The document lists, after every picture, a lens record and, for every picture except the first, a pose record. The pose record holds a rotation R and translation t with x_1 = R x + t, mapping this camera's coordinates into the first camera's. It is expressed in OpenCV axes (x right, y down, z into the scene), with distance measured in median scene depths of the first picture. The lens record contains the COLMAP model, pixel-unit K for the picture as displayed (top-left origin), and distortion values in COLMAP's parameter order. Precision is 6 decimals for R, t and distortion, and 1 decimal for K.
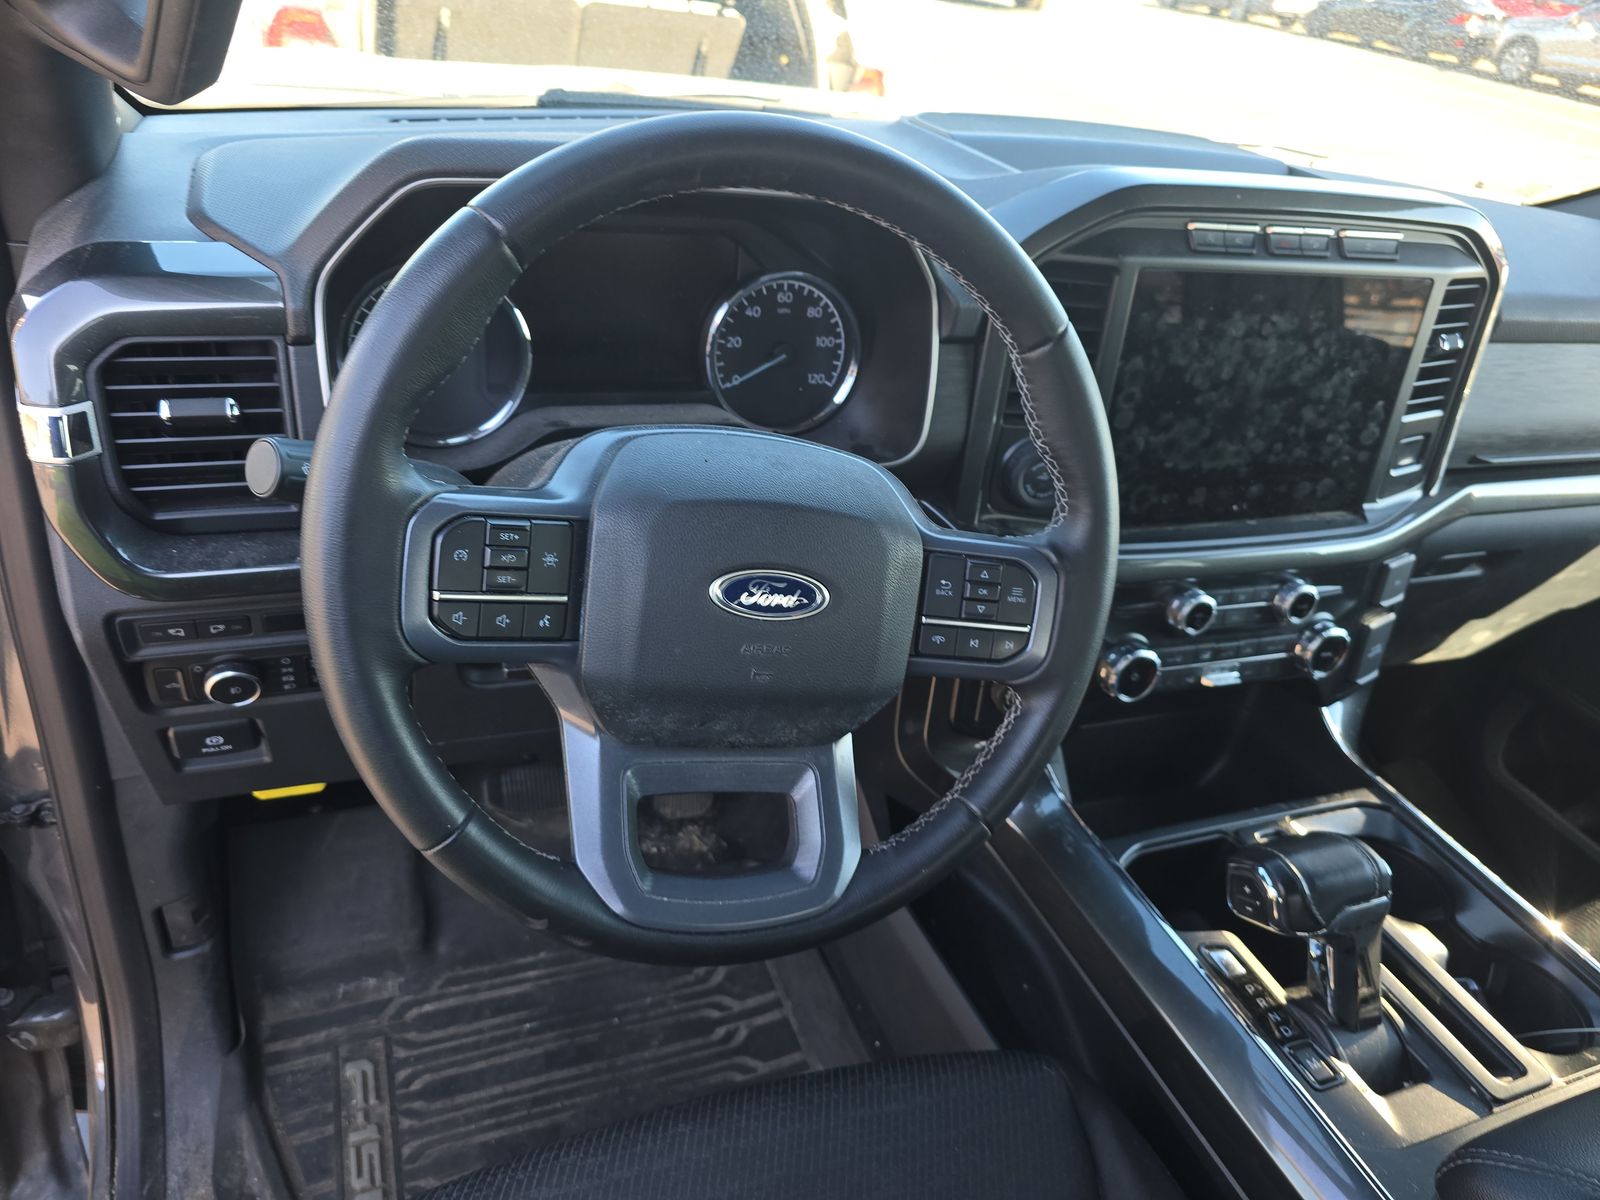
lens RADIAL K [[1101.1, 0, 799.9], [0, 1101.1, 601.3], [0, 0, 1]] dist [0.022540, -0.002049]
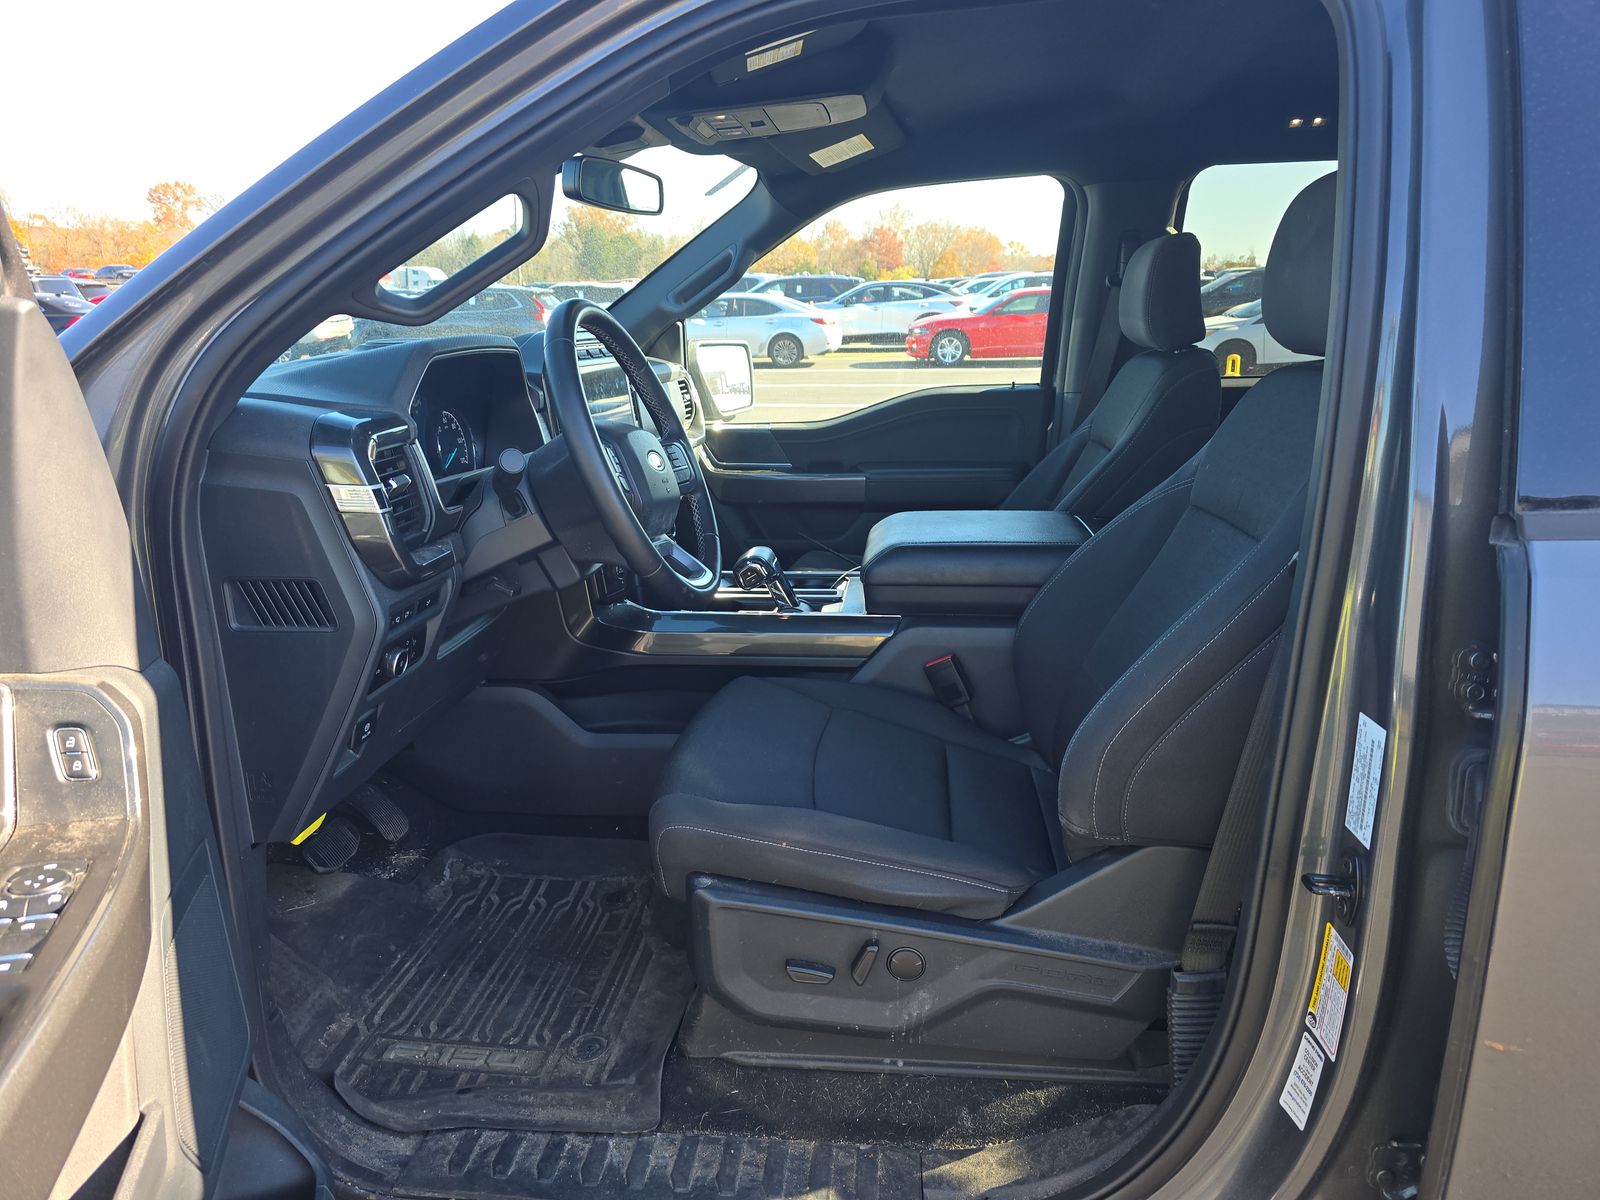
lens RADIAL K [[1101.1, 0, 806.9], [0, 1101.1, 600.7], [0, 0, 1]] dist [0.022540, -0.002049]
pose [[0.443217, -0.346009, 0.826944, -1.027935], [0.529622, 0.845353, 0.069851, 0.134738], [-0.723229, 0.407008, 0.557929, -0.282829]]
